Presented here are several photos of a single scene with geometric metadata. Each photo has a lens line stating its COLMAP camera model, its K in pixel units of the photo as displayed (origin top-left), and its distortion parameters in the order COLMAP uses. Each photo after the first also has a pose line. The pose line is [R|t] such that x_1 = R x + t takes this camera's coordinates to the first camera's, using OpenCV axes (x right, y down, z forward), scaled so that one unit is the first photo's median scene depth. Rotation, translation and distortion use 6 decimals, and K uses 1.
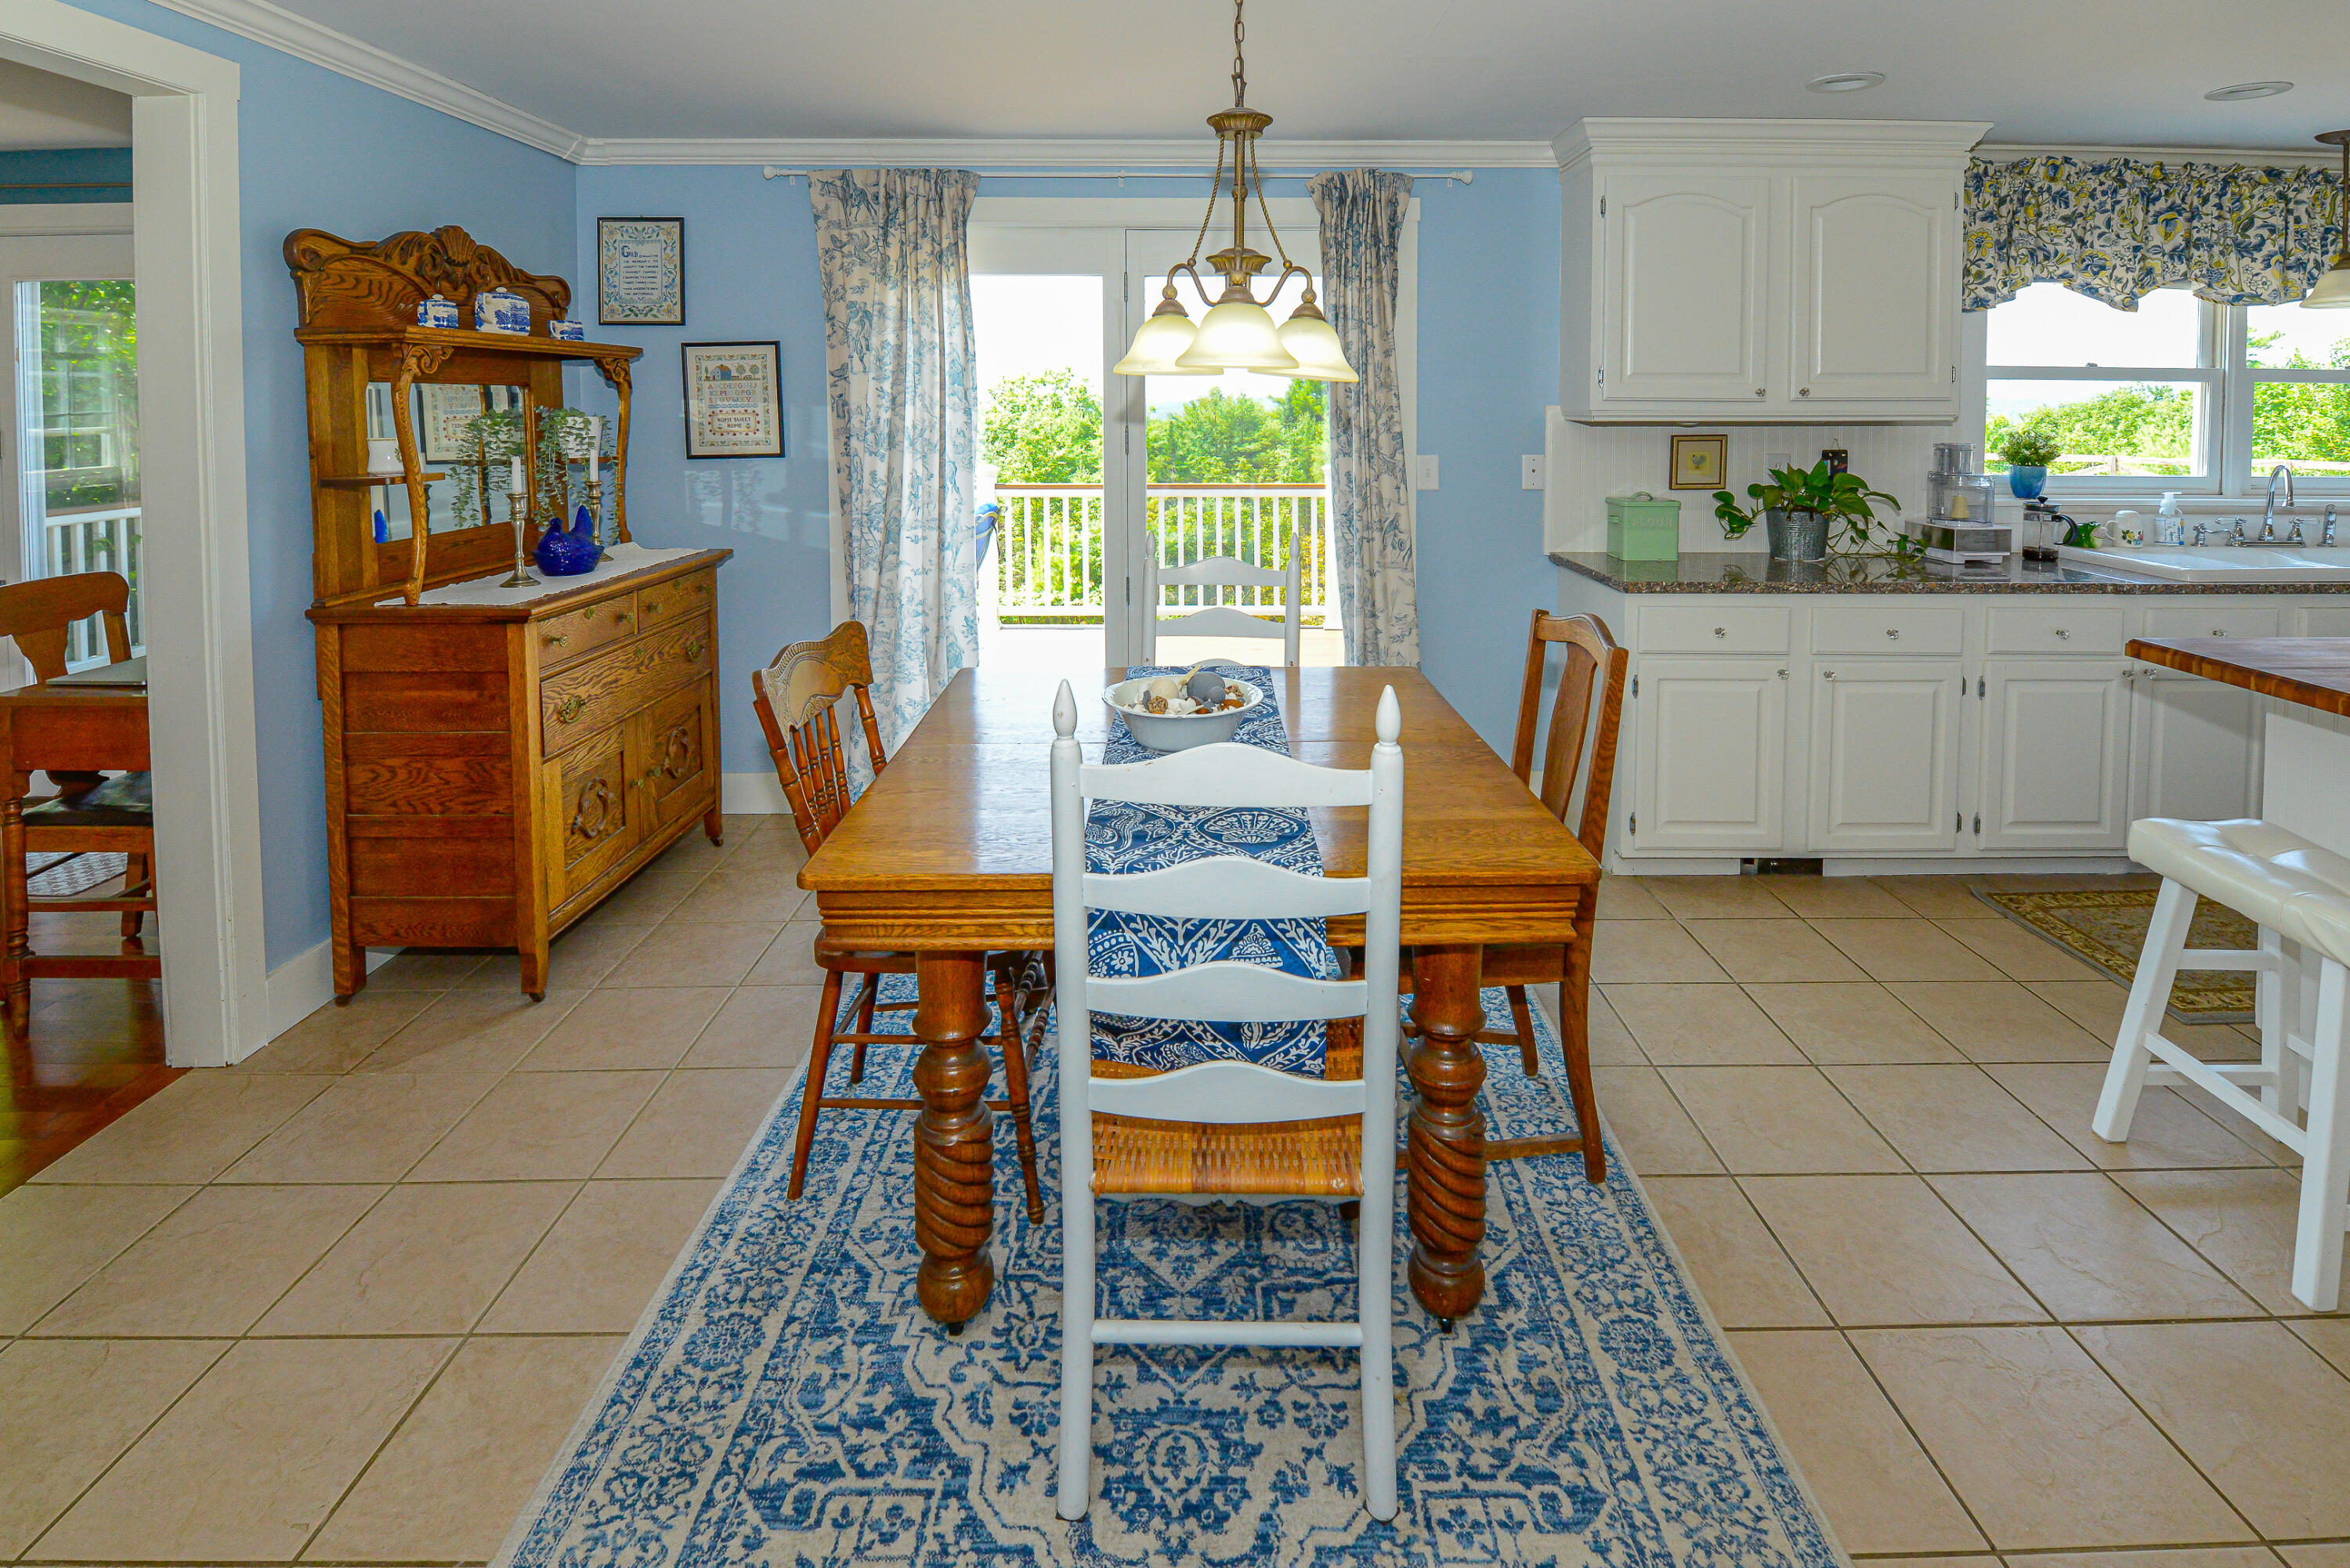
lens RADIAL K [[1041.9, 0, 1180.7], [0, 1041.9, 782.1], [0, 0, 1]] dist [0.004766, 0.000852]
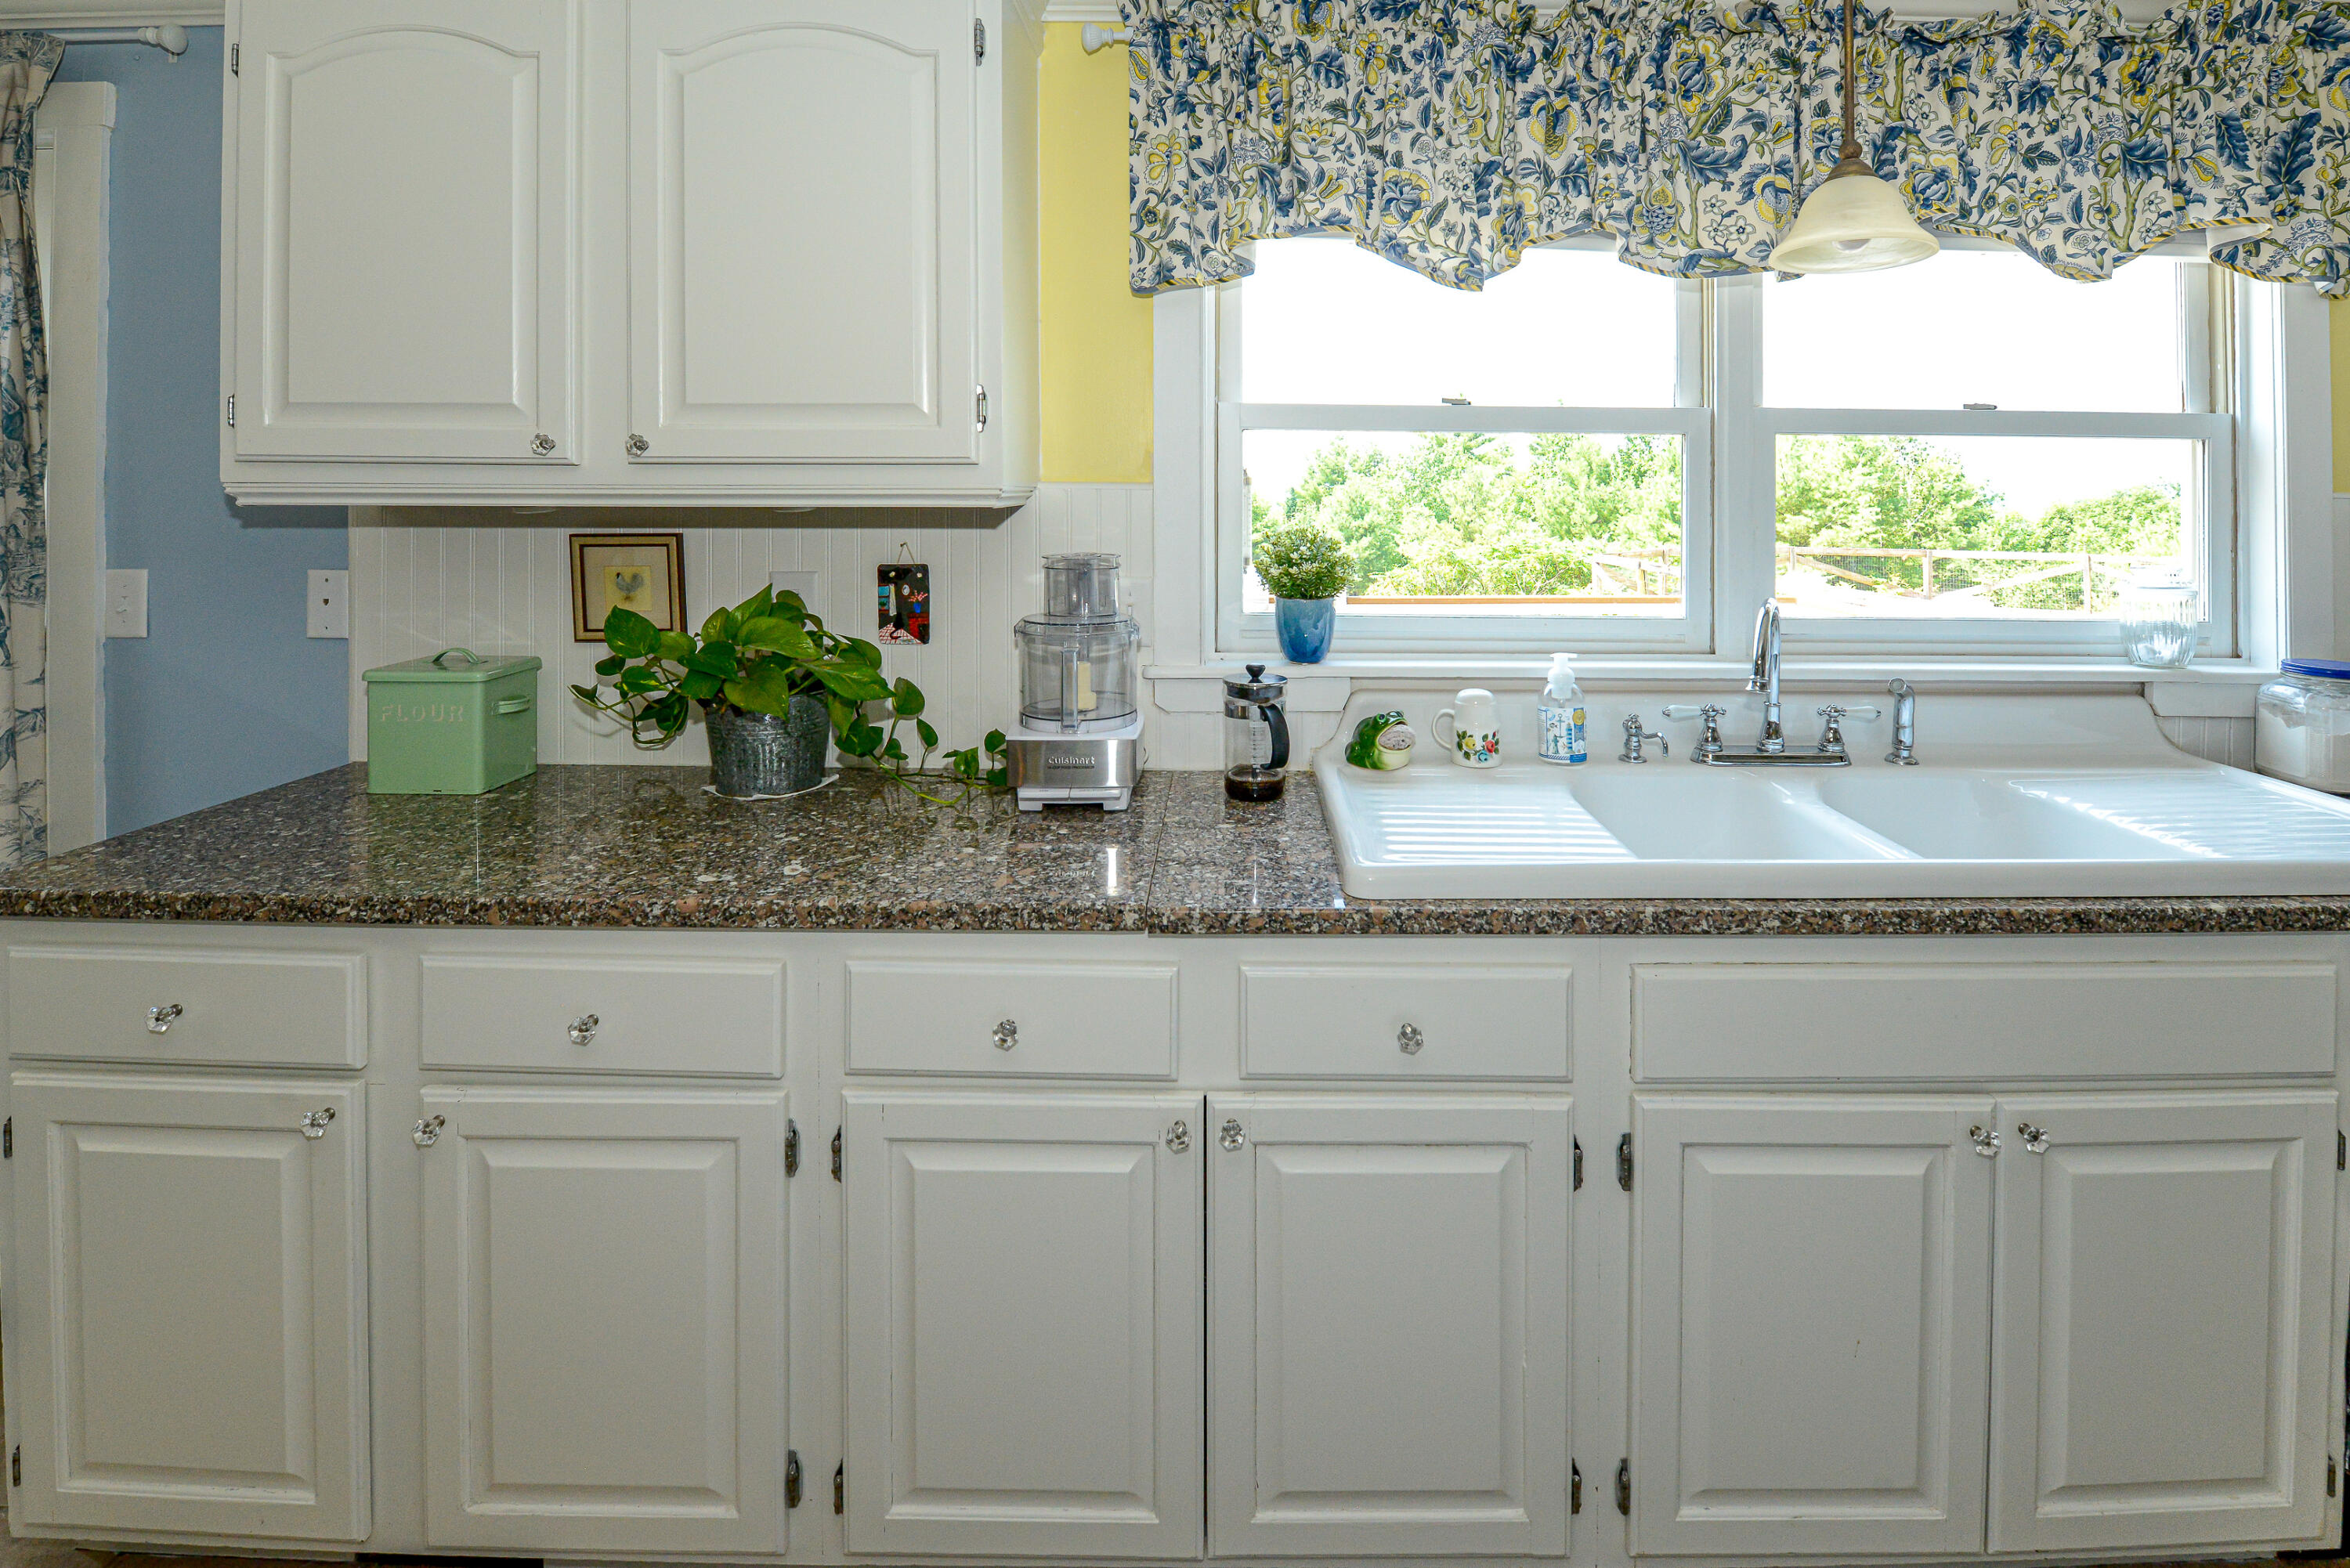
lens RADIAL K [[1041.9, 0, 1100.9], [0, 1041.9, 843.9], [0, 0, 1]] dist [0.004766, 0.000852]
pose [[0.999127, 0.010359, -0.040478, 0.751222], [-0.011581, 0.999481, -0.030057, -0.170100], [0.040146, 0.030500, 0.998728, 0.506312]]
